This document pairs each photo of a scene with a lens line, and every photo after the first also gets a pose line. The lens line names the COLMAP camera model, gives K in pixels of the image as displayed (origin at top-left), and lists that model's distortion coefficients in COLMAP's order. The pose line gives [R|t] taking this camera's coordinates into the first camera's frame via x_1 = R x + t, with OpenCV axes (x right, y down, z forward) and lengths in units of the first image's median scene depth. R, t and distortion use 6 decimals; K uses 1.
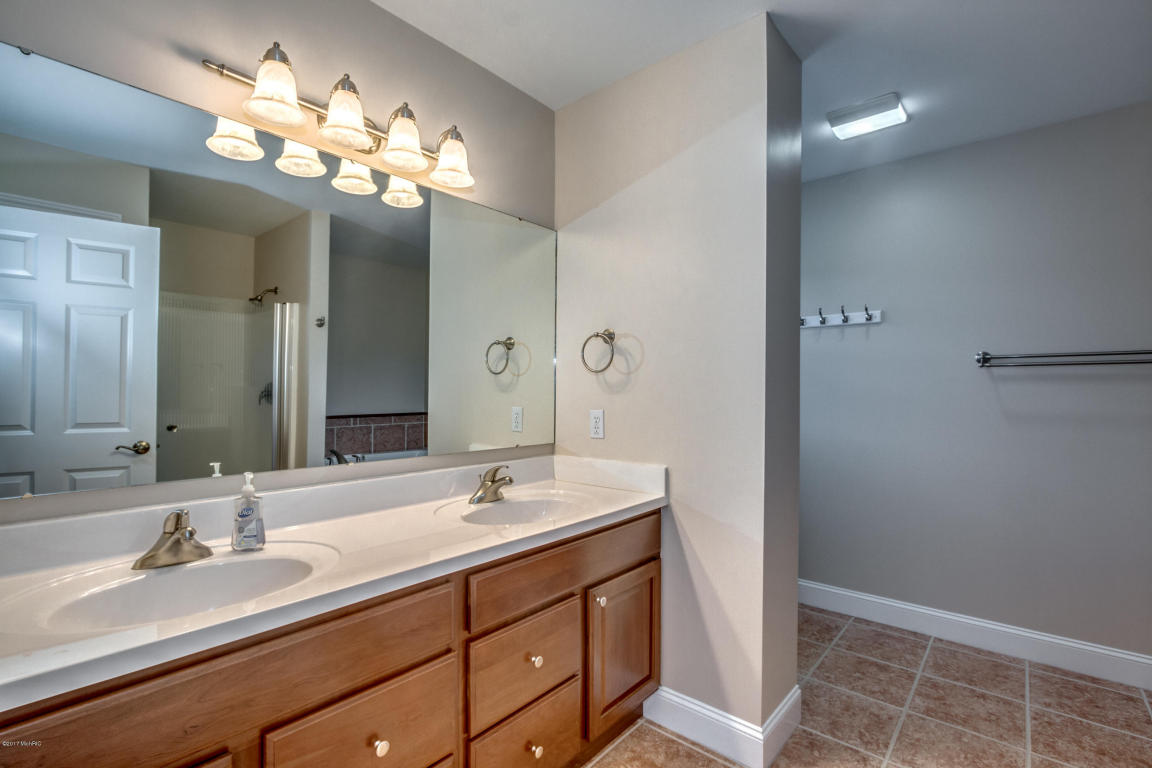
lens RADIAL K [[530.4, 0, 585.9], [0, 530.4, 386.5], [0, 0, 1]] dist [-0.023873, 0.005193]
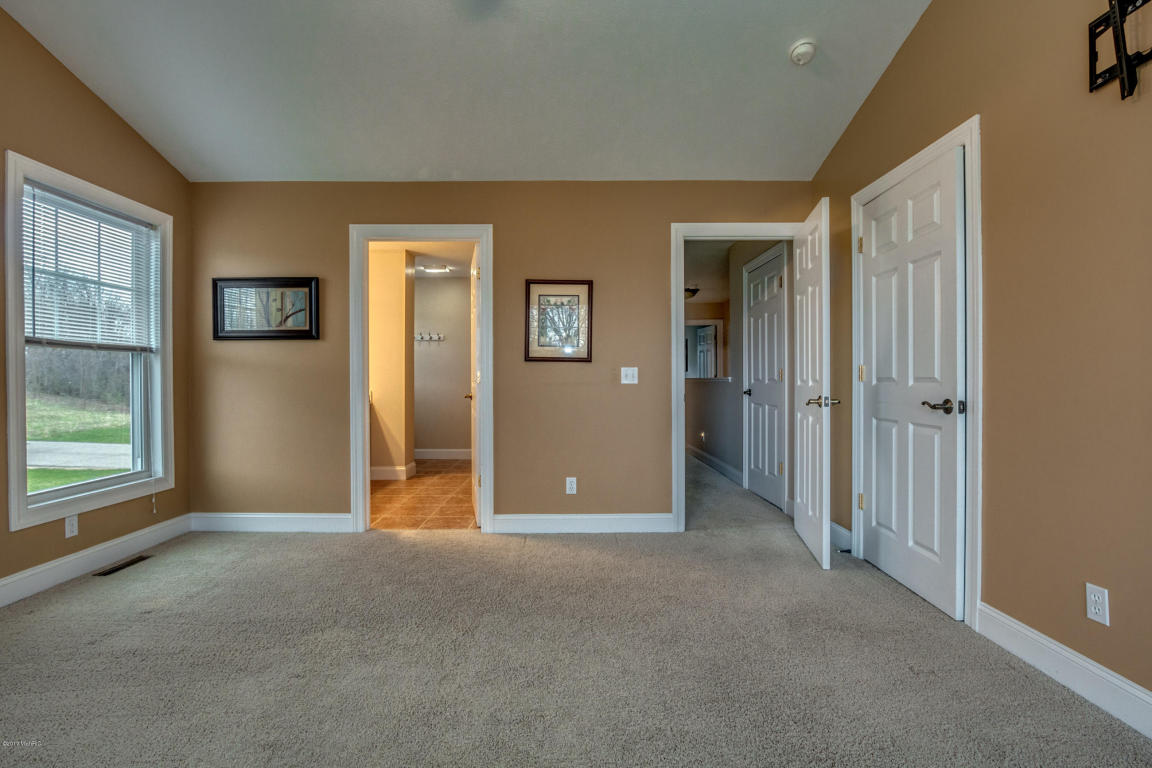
lens RADIAL K [[530.4, 0, 570.7], [0, 530.4, 376.6], [0, 0, 1]] dist [-0.023873, 0.005193]
pose [[0.771296, -0.008734, 0.636417, -0.828942], [0.007129, 0.999962, 0.005084, 0.070214], [-0.636437, 0.000616, 0.771329, -1.887684]]
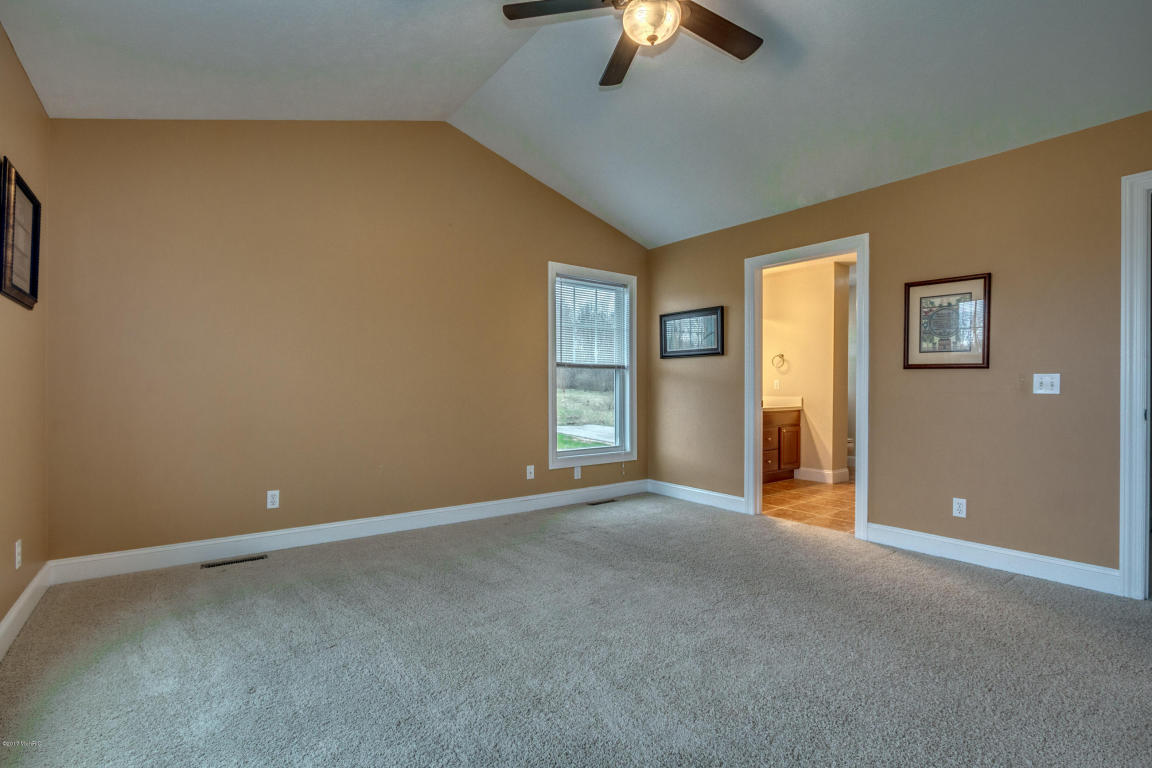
lens RADIAL K [[530.4, 0, 584.4], [0, 530.4, 390.3], [0, 0, 1]] dist [-0.023873, 0.005193]
pose [[0.976768, -0.005307, -0.214232, -0.431410], [0.007274, 0.999938, 0.008398, 0.073460], [0.214175, -0.009761, 0.976747, -2.306847]]
